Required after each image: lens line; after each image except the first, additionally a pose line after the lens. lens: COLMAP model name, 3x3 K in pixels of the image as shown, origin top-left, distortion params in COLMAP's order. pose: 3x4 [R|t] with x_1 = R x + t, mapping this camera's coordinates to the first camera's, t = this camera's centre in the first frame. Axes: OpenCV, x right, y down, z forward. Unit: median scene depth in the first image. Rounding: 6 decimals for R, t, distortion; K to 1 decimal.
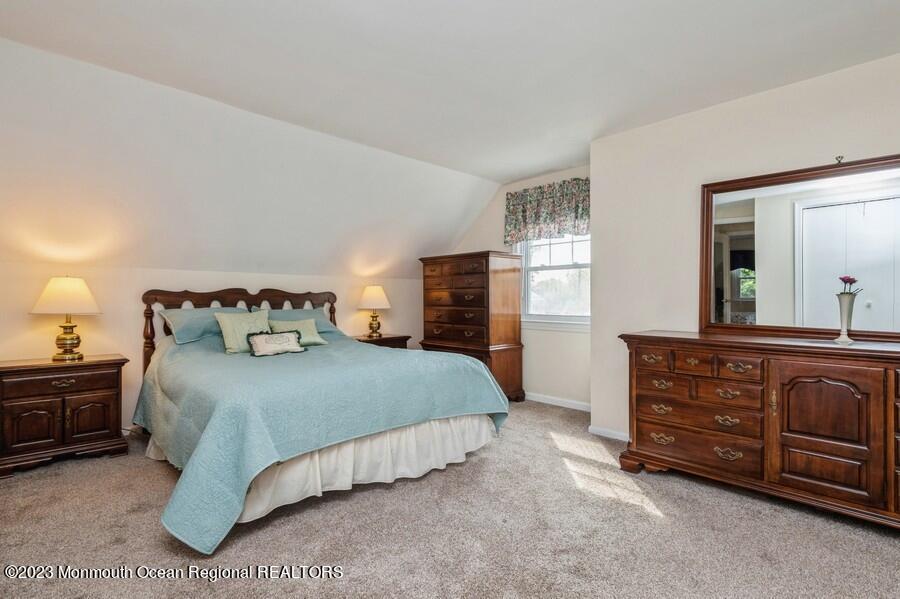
lens RADIAL K [[437.5, 0, 450.1], [0, 437.5, 299.7], [0, 0, 1]] dist [0.013467, -0.005392]
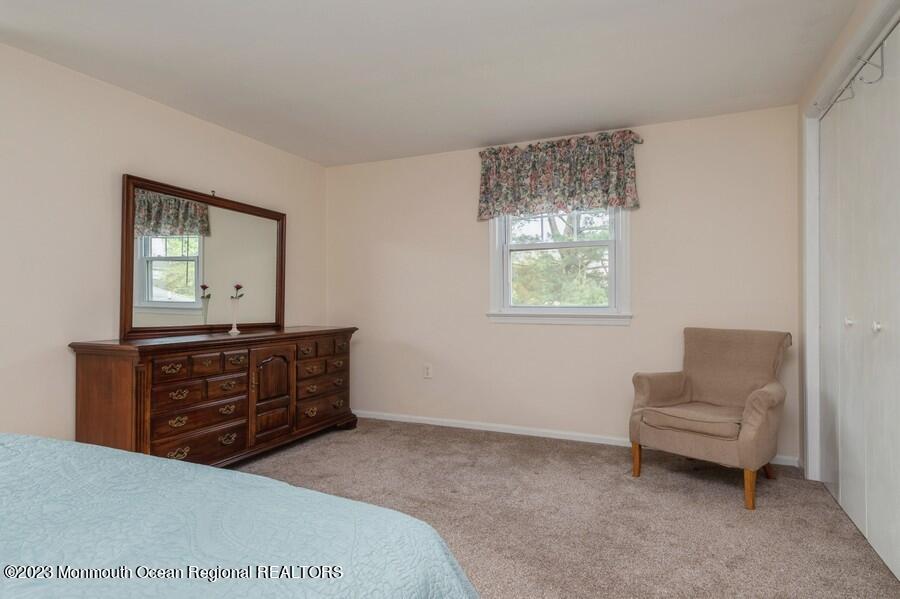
lens RADIAL K [[521.9, 0, 451.9], [0, 521.9, 297.9], [0, 0, 1]] dist [-0.002673, -0.000120]
pose [[-0.388857, 0.002696, 0.921294, -0.841316], [-0.002066, 0.999991, -0.003798, -0.007945], [-0.921296, -0.003380, -0.388848, 1.007495]]
